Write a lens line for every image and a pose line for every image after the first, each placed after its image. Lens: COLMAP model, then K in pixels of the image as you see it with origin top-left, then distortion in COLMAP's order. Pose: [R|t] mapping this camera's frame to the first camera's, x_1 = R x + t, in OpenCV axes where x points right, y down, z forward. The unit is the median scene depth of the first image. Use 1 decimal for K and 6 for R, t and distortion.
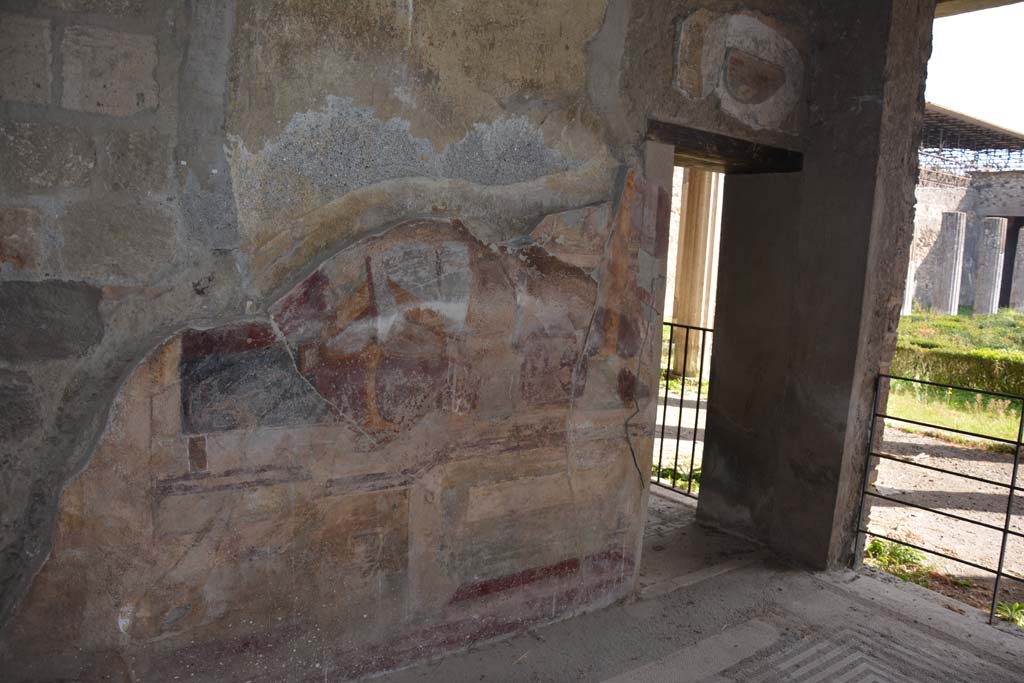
lens RADIAL K [[798.8, 0, 512.0], [0, 798.8, 341.5], [0, 0, 1]] dist [-0.161264, 0.120736]
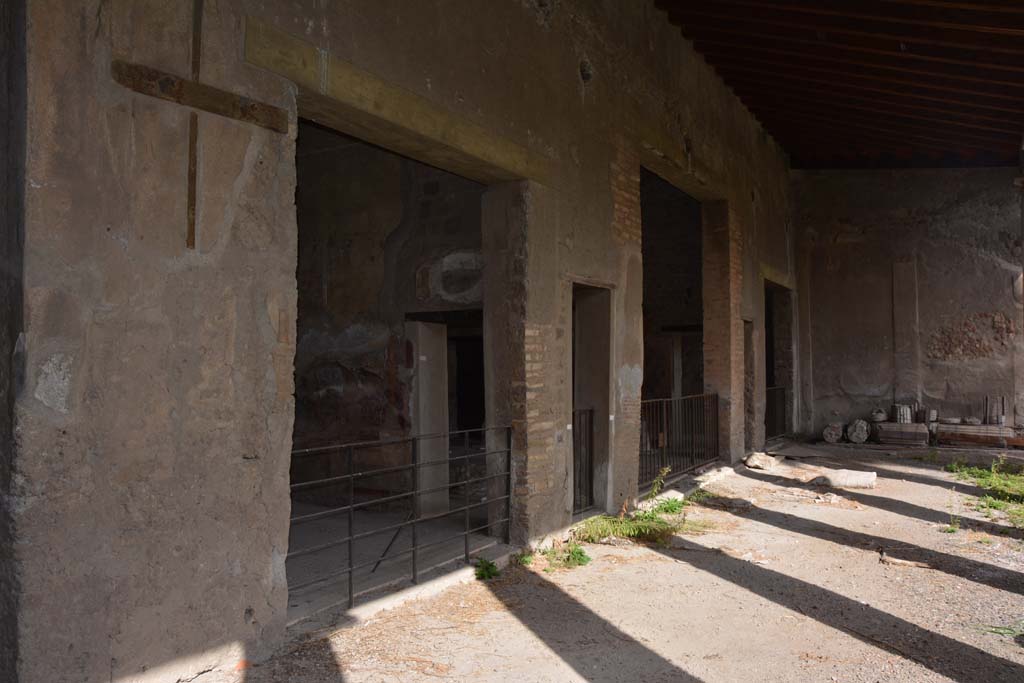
lens RADIAL K [[798.8, 0, 512.0], [0, 798.8, 341.5], [0, 0, 1]] dist [-0.161264, 0.120736]
pose [[0.371796, -0.095250, -0.923415, 2.914664], [-0.087630, 0.986679, -0.137058, 0.136377], [0.924169, 0.131877, 0.358497, 0.460850]]
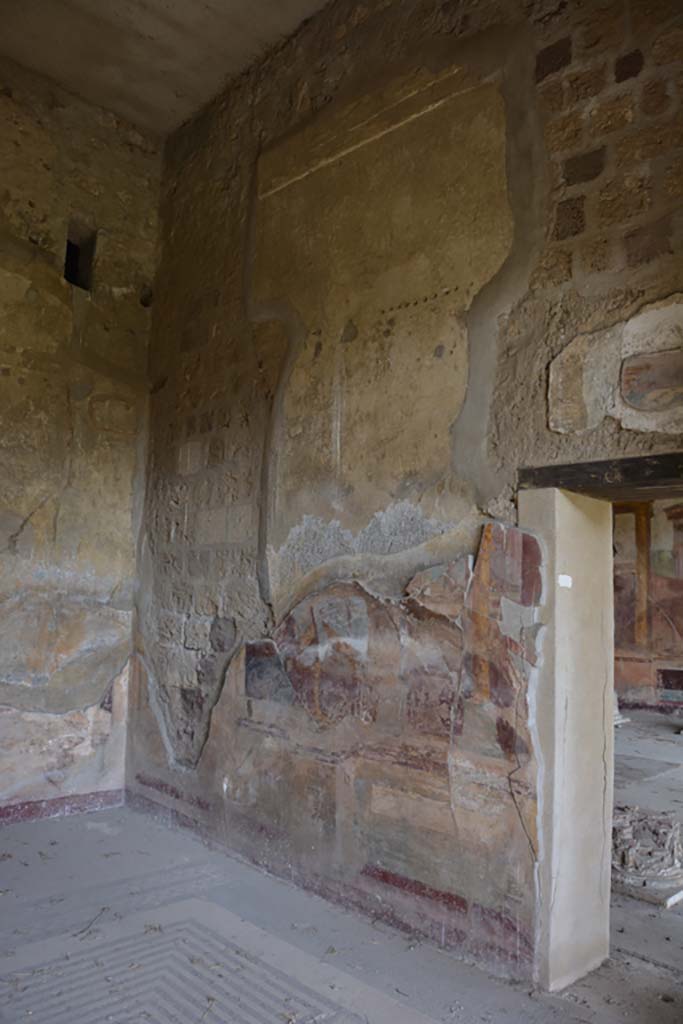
lens RADIAL K [[798.8, 0, 341.5], [0, 798.8, 512.0], [0, 0, 1]] dist [-0.161264, 0.120736]
pose [[0.114722, -0.158615, -0.980653, 1.272224], [-0.148916, 0.973270, -0.174842, -0.016487], [0.982173, 0.166093, 0.088035, 0.763802]]
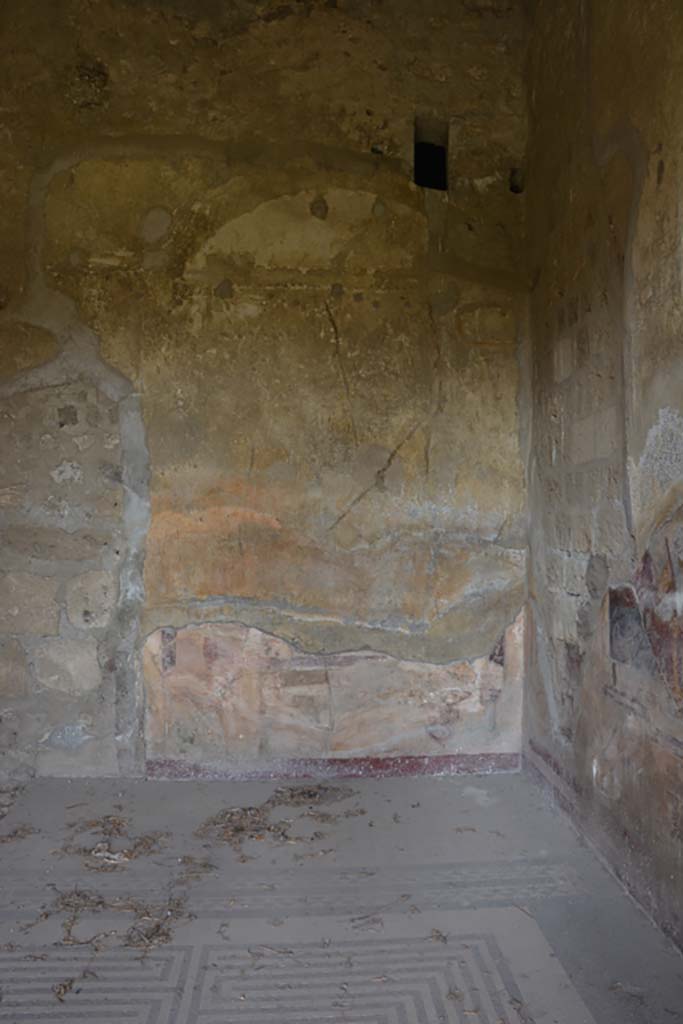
lens RADIAL K [[798.8, 0, 341.5], [0, 798.8, 512.0], [0, 0, 1]] dist [-0.161264, 0.120736]
pose [[-0.553269, -0.076311, -0.829500, 0.882589], [-0.141068, 0.989995, 0.003016, -0.070218], [0.820971, 0.118684, -0.558499, 1.072234]]
